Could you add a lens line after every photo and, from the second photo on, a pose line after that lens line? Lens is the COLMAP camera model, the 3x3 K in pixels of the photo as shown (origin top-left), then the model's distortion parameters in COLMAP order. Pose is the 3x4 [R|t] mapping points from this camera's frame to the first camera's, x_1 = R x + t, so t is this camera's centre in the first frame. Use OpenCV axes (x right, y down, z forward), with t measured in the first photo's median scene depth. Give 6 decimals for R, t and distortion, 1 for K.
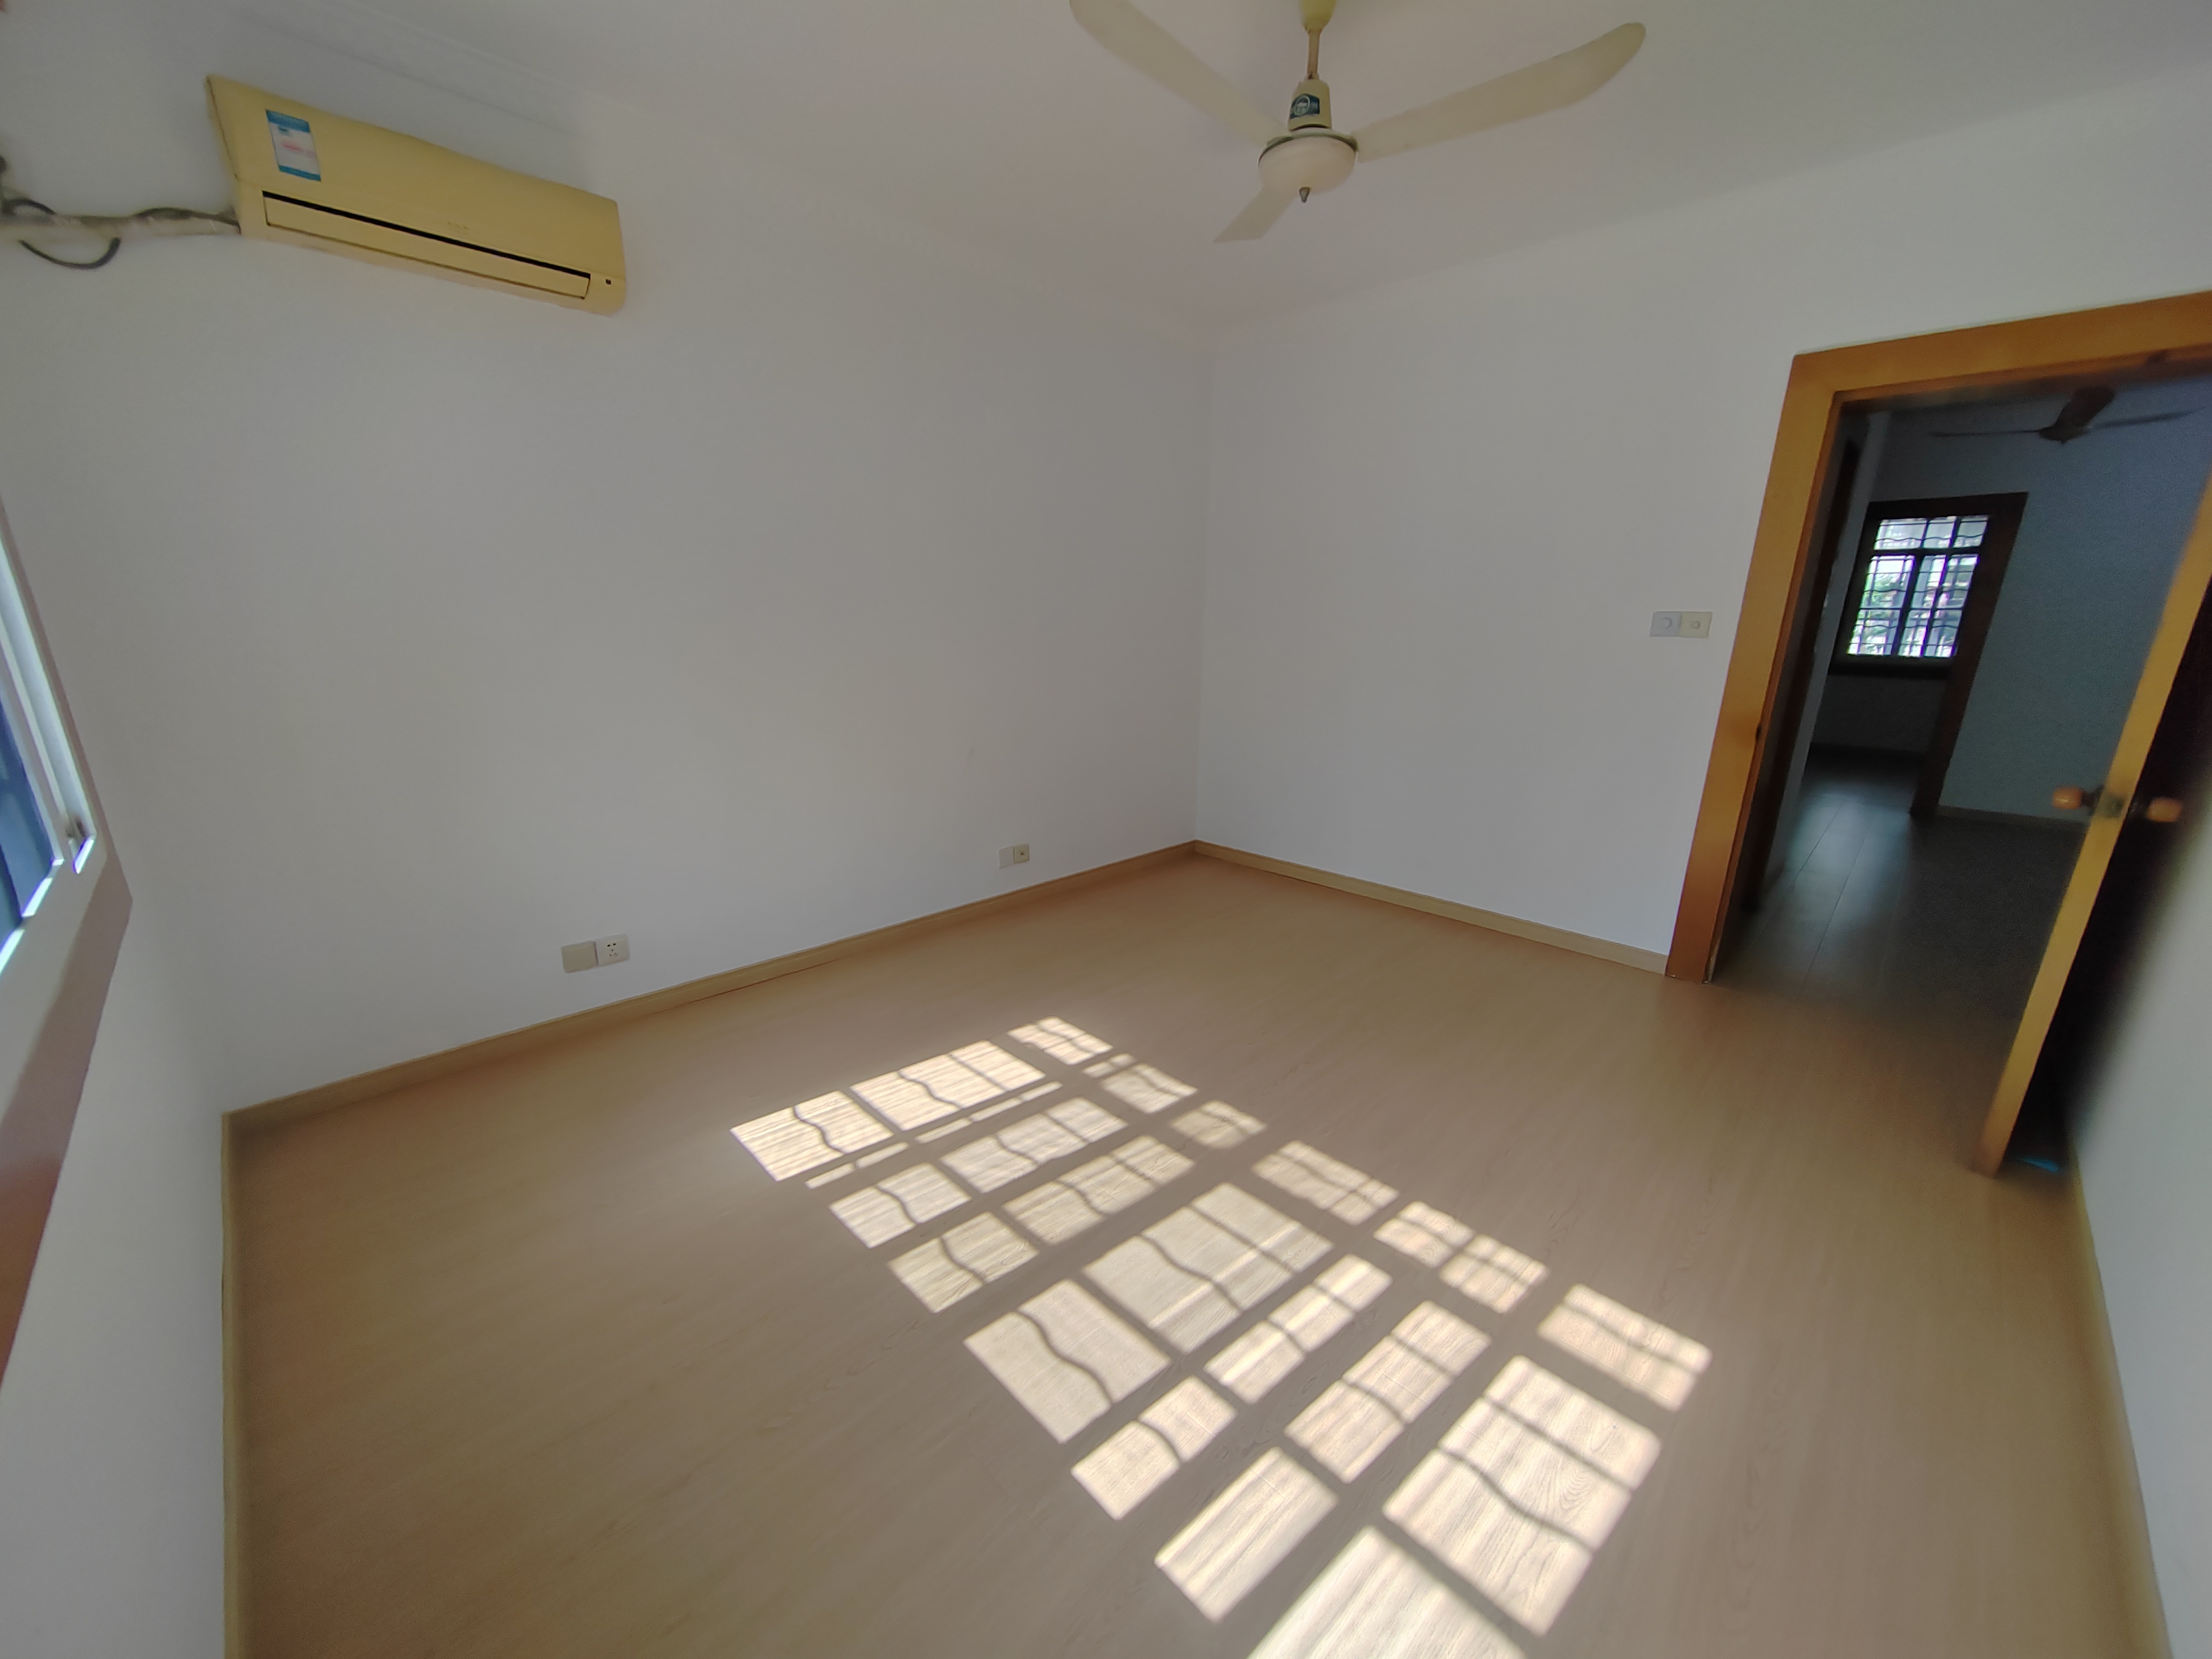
lens RADIAL K [[838.2, 0, 1108.9], [0, 838.2, 843.5], [0, 0, 1]] dist [0.000842, -0.000075]
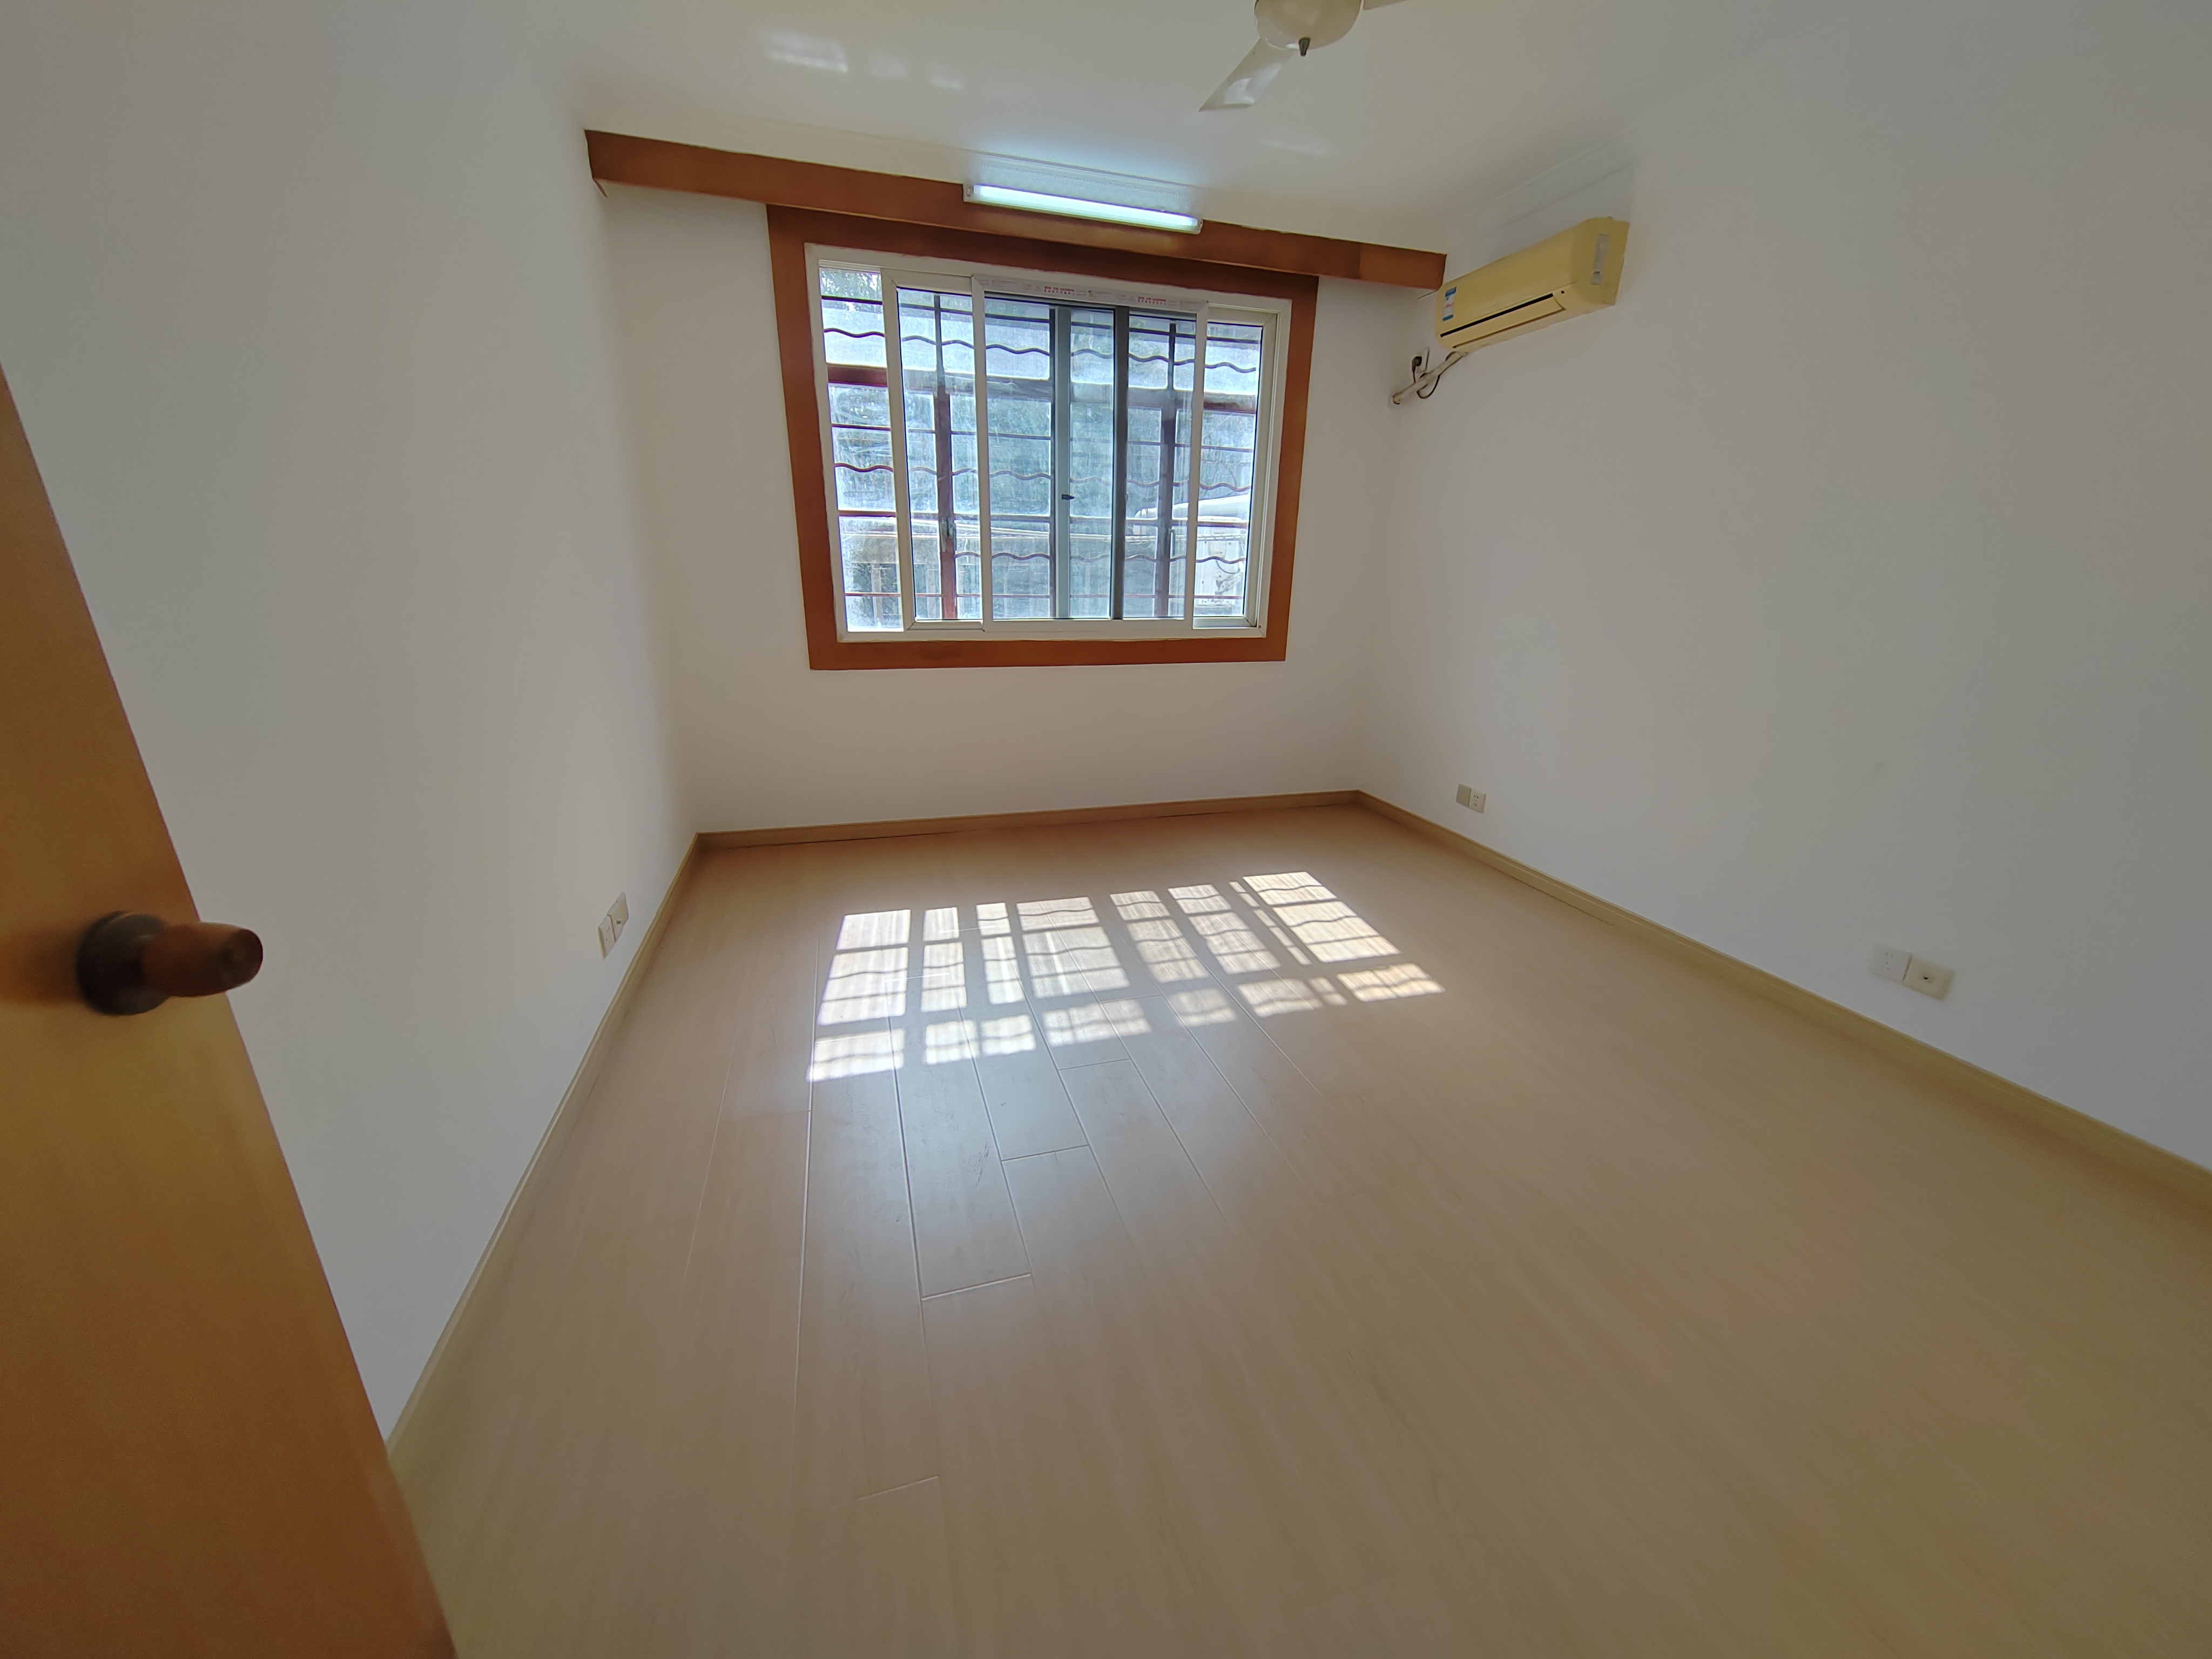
lens RADIAL K [[838.2, 0, 1108.9], [0, 838.2, 843.5], [0, 0, 1]] dist [0.000842, -0.000075]
pose [[-0.472279, 0.261194, -0.841861, 1.224946], [-0.258403, 0.872099, 0.415538, -0.321087], [0.842722, 0.413789, -0.344381, 1.381723]]
